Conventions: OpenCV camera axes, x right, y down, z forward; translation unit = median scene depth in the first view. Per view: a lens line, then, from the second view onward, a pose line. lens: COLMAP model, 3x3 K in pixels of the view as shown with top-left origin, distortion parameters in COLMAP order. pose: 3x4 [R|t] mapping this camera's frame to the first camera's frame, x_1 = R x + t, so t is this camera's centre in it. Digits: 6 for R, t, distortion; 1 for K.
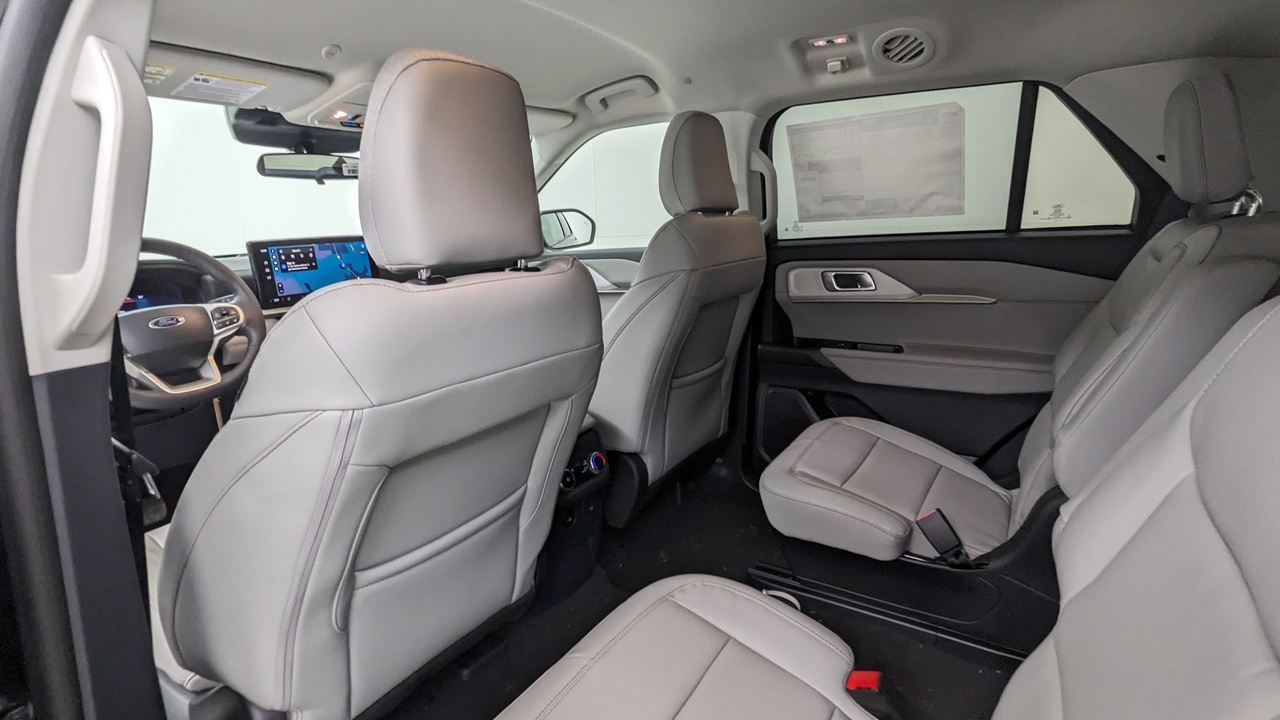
lens RADIAL K [[623.1, 0, 630.2], [0, 623.1, 360.5], [0, 0, 1]] dist [0.000275, 0.000133]
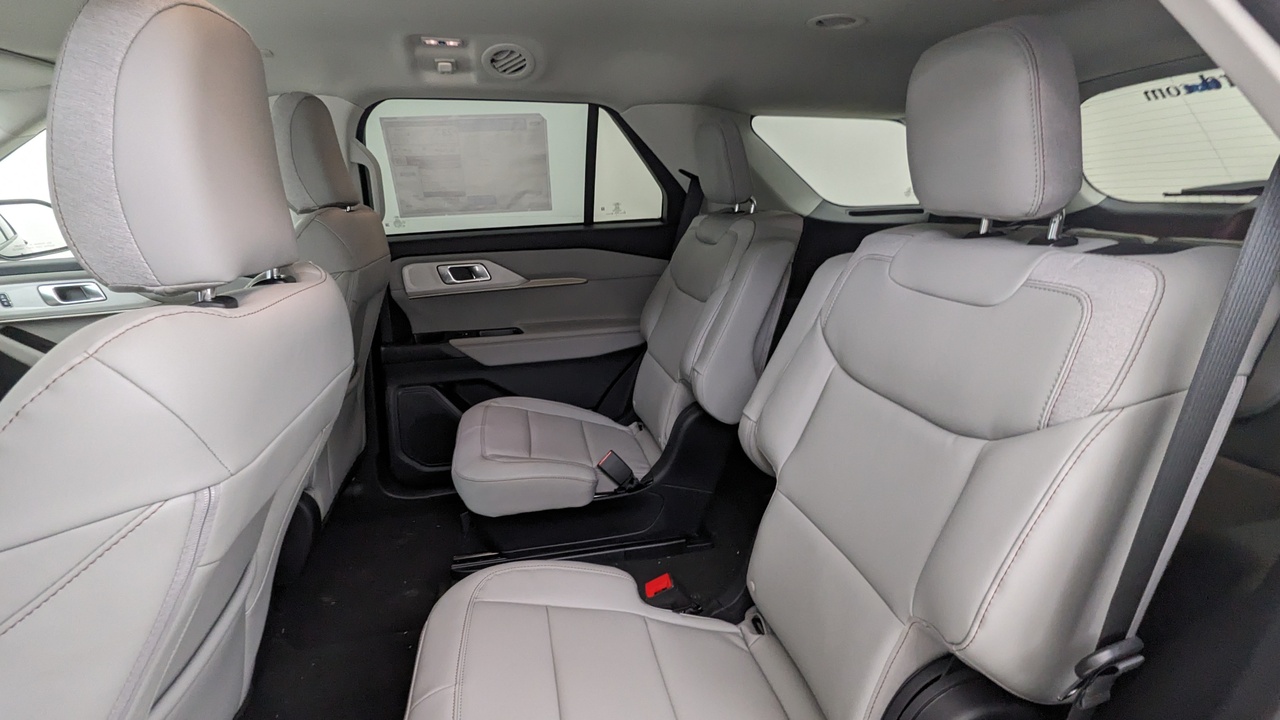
lens RADIAL K [[623.1, 0, 642.2], [0, 623.1, 363.6], [0, 0, 1]] dist [0.000275, 0.000133]
pose [[0.698222, -0.169404, 0.695549, -0.246824], [0.159240, 0.984009, 0.079808, -0.016748], [-0.697946, 0.055036, 0.714032, 0.057953]]
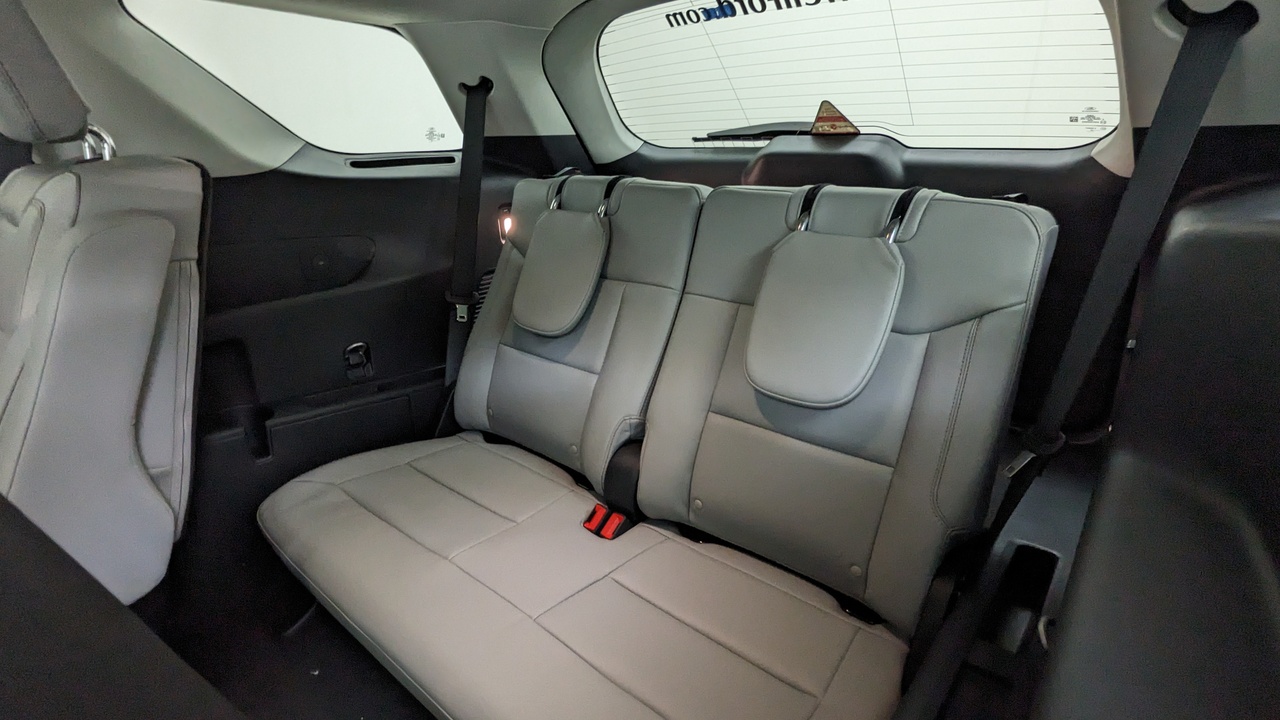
lens RADIAL K [[623.1, 0, 637.1], [0, 623.1, 359.9], [0, 0, 1]] dist [0.000275, 0.000133]
pose [[0.119238, -0.297985, 0.947094, 0.164542], [0.231721, 0.935909, 0.265292, -0.031328], [-0.965447, 0.187829, 0.180645, 0.168982]]
